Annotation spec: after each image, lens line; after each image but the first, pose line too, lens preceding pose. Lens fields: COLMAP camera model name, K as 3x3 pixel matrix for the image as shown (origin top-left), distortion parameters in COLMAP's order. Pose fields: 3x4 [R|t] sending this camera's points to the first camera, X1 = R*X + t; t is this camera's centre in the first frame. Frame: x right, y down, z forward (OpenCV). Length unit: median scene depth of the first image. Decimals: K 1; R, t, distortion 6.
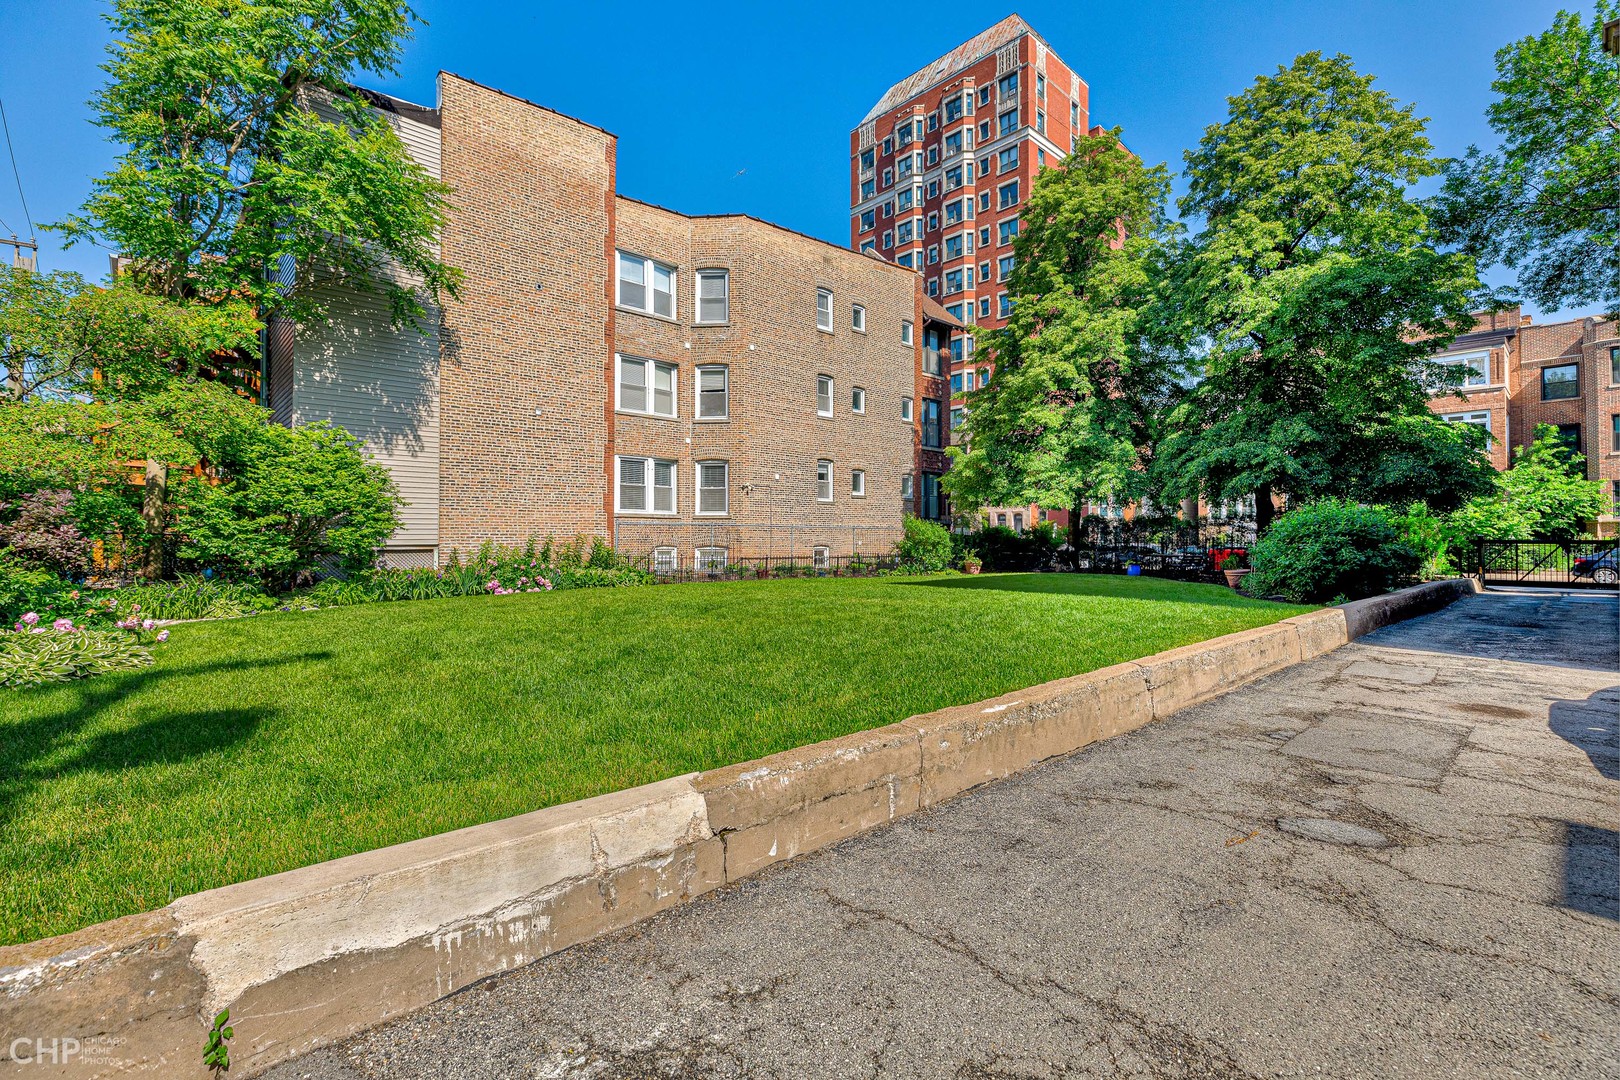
lens RADIAL K [[735.9, 0, 811.8], [0, 735.9, 538.3], [0, 0, 1]] dist [0.002182, 0.000214]
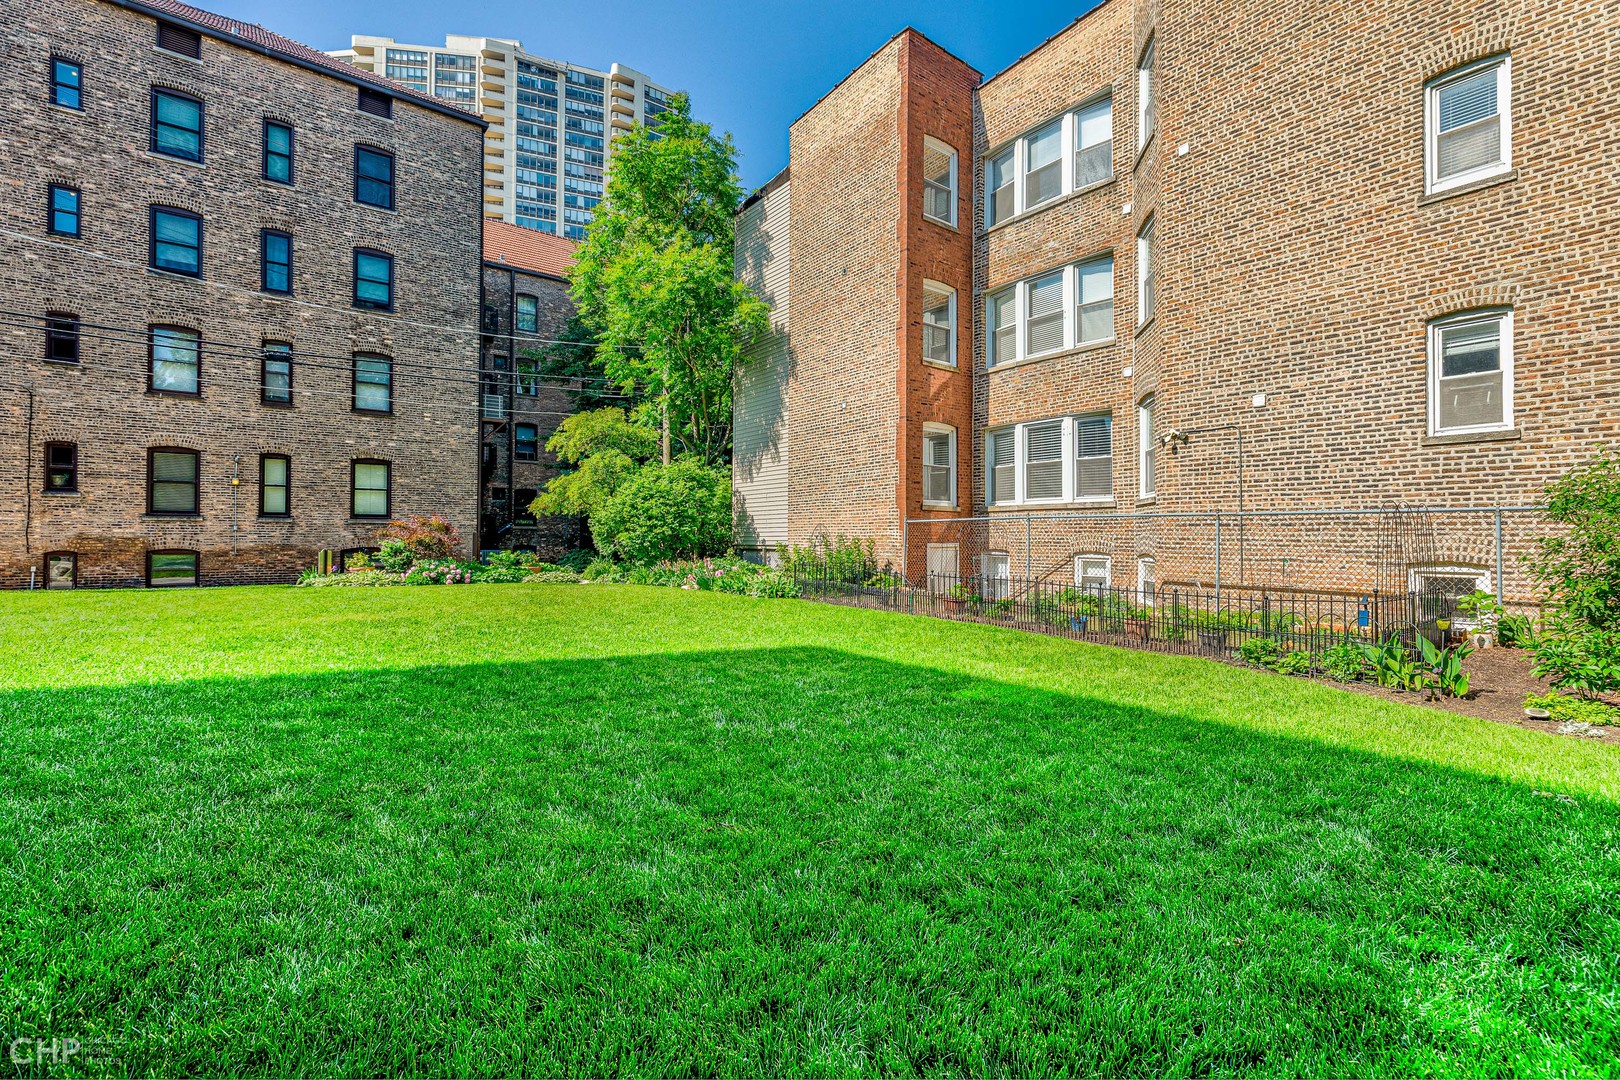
lens RADIAL K [[735.9, 0, 811.6], [0, 735.9, 536.4], [0, 0, 1]] dist [0.002182, 0.000214]
pose [[-0.119807, -0.002295, -0.992795, 0.454391], [-0.004964, 0.999986, -0.001712, -0.001189], [0.992785, 0.004723, -0.119817, 0.858038]]
